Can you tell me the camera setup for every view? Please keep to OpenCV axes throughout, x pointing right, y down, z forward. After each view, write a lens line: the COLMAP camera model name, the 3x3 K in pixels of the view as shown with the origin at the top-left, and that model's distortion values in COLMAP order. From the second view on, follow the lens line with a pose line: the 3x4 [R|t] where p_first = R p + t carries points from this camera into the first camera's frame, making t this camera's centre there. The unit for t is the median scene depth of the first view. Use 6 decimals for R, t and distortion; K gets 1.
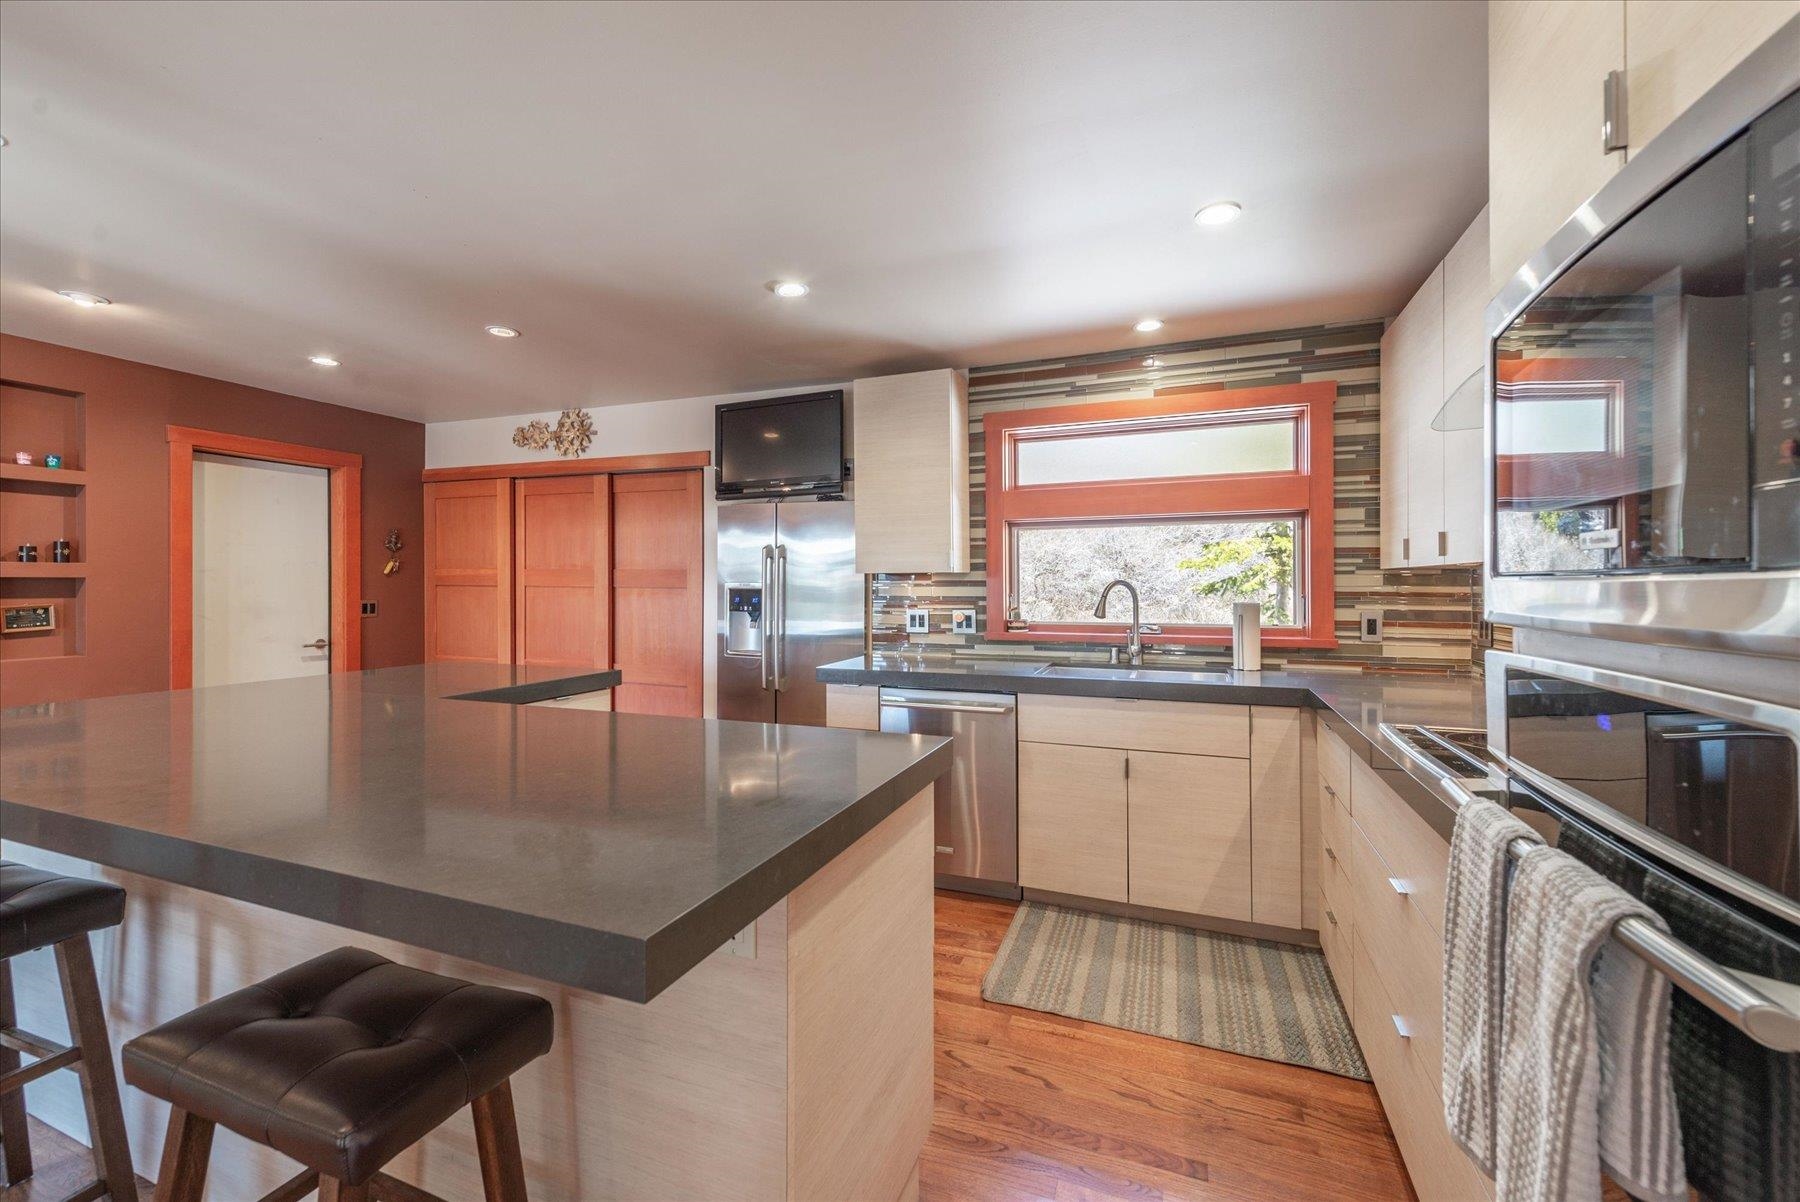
lens RADIAL K [[710.4, 0, 905.3], [0, 710.4, 583.1], [0, 0, 1]] dist [0.000578, 0.000099]
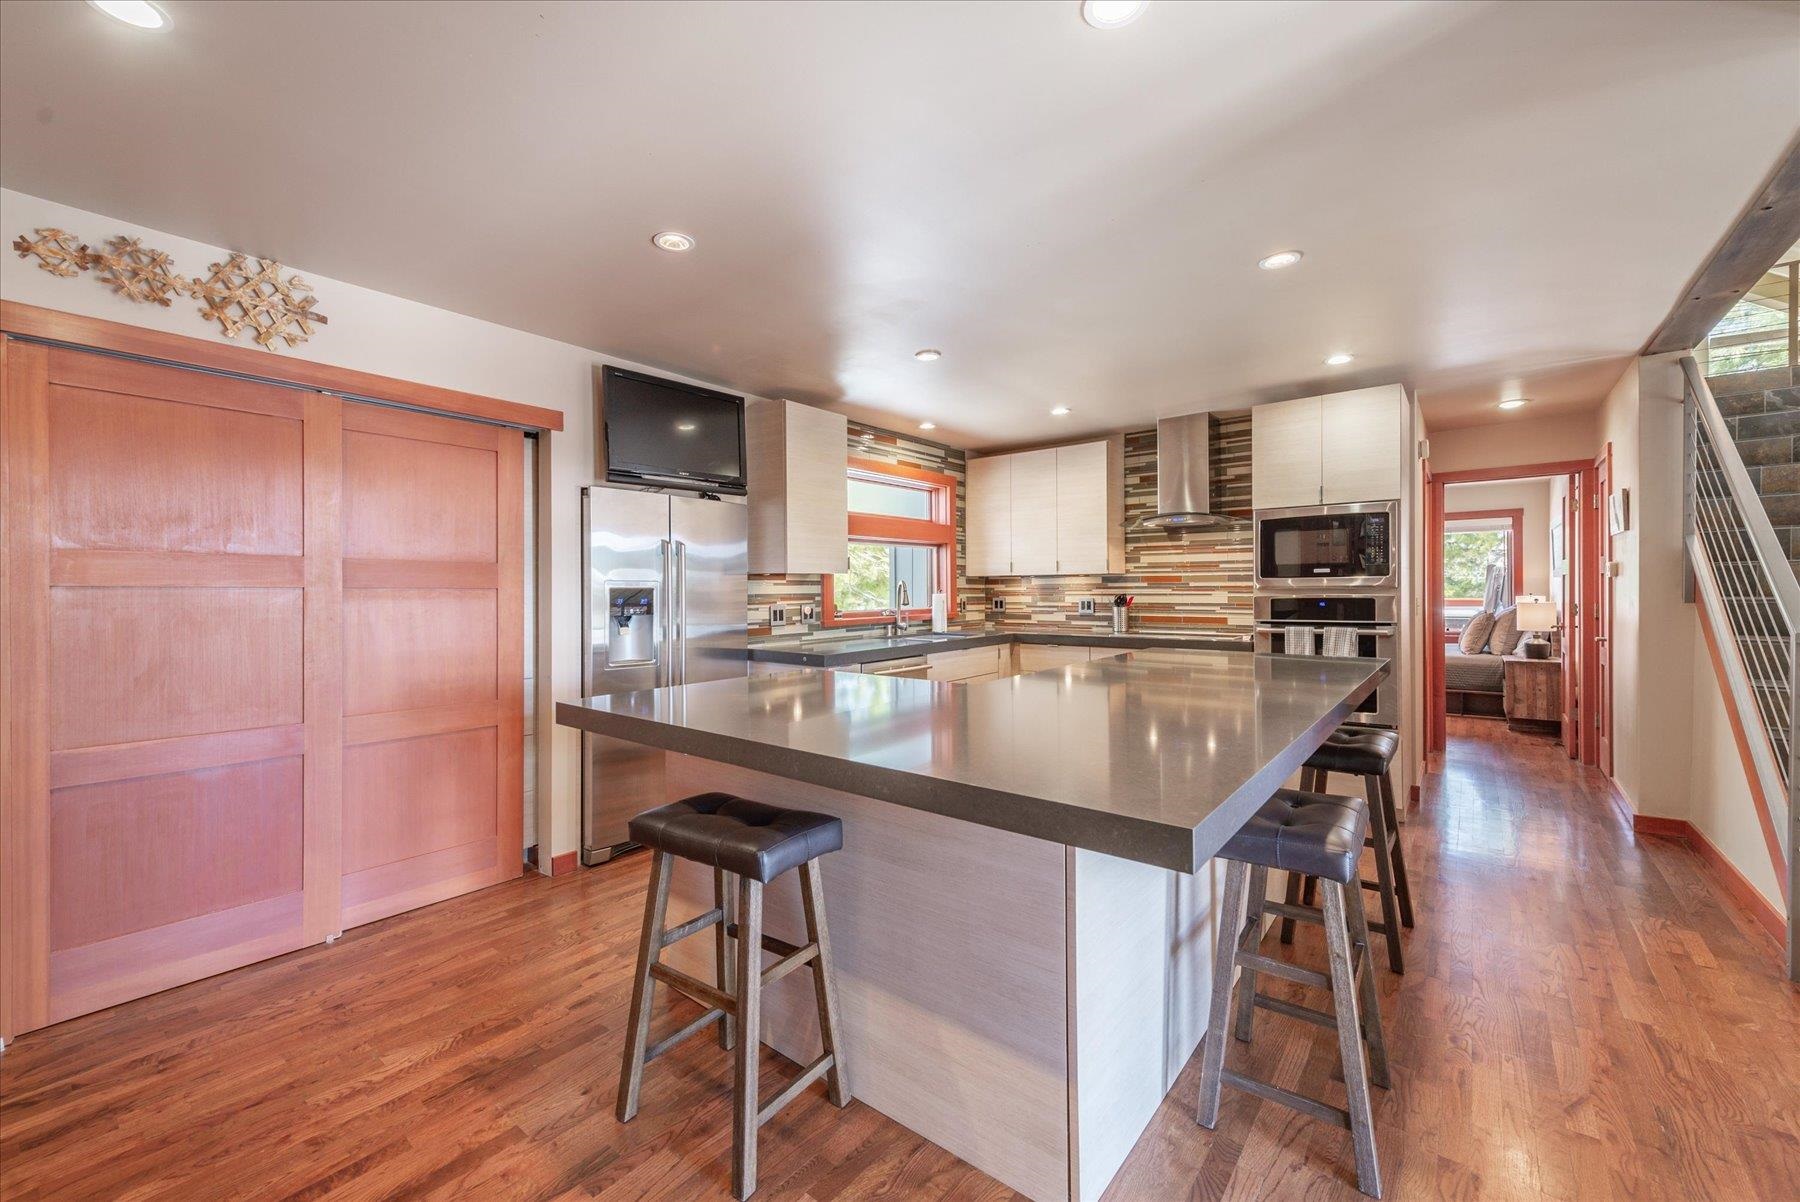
lens RADIAL K [[710.4, 0, 905.3], [0, 710.4, 583.1], [0, 0, 1]] dist [0.000578, 0.000099]
pose [[0.301125, 0.002773, 0.953581, -1.044951], [0.000615, 0.999995, -0.003102, 0.004652], [-0.953585, 0.001520, 0.301122, 0.465430]]
